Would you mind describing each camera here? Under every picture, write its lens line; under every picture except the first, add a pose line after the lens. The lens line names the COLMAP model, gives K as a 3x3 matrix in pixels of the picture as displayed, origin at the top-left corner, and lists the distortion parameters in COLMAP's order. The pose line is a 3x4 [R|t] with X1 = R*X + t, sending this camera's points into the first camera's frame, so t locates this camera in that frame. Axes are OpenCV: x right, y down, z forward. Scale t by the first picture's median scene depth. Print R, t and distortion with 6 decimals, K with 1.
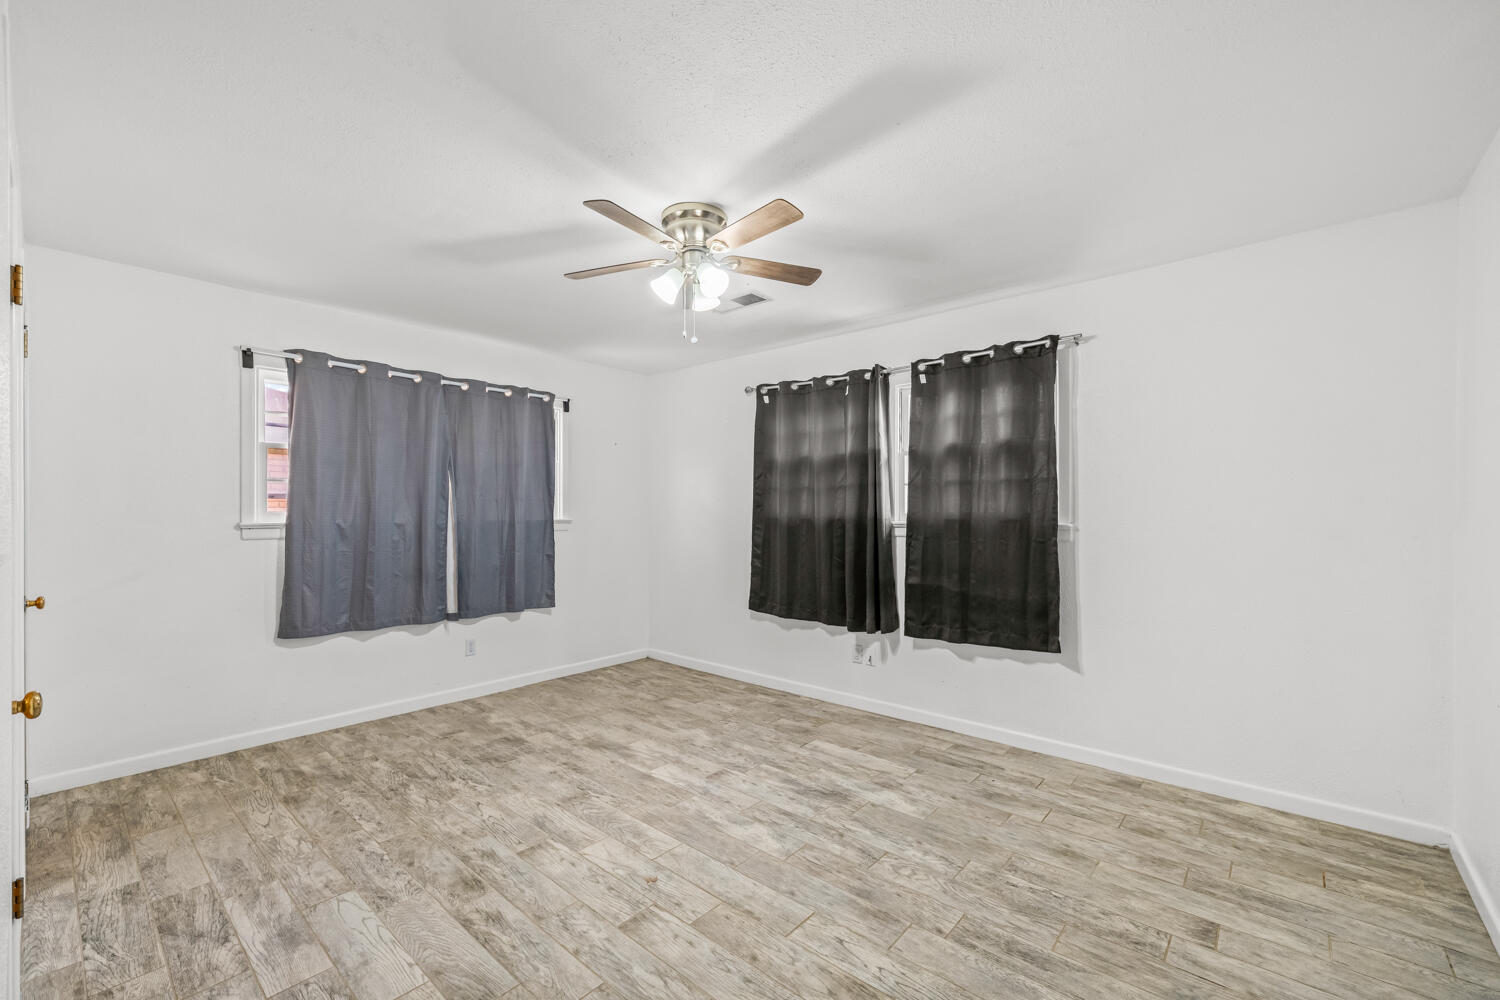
lens RADIAL K [[600.0, 0, 749.1], [0, 600.0, 504.7], [0, 0, 1]] dist [-0.007808, -0.000049]
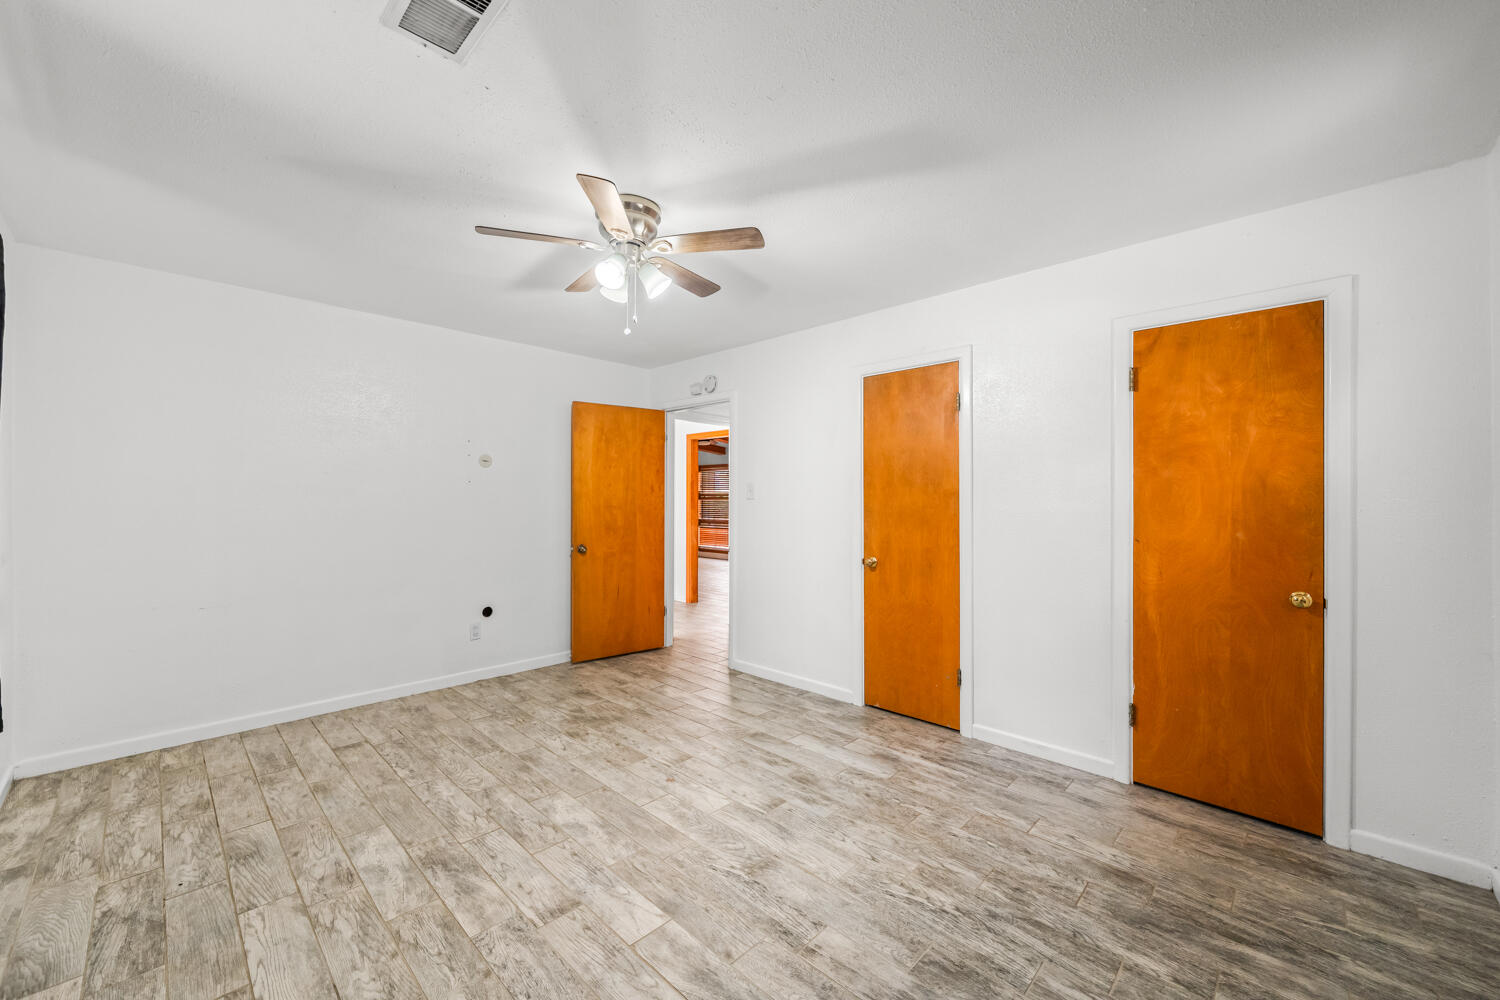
lens RADIAL K [[600.0, 0, 742.5], [0, 600.0, 500.3], [0, 0, 1]] dist [-0.007808, -0.000049]
pose [[-0.997239, -0.005688, 0.074040, -0.372430], [-0.006200, 0.999958, -0.006689, 0.015625], [-0.073999, -0.007129, -0.997233, 2.069806]]
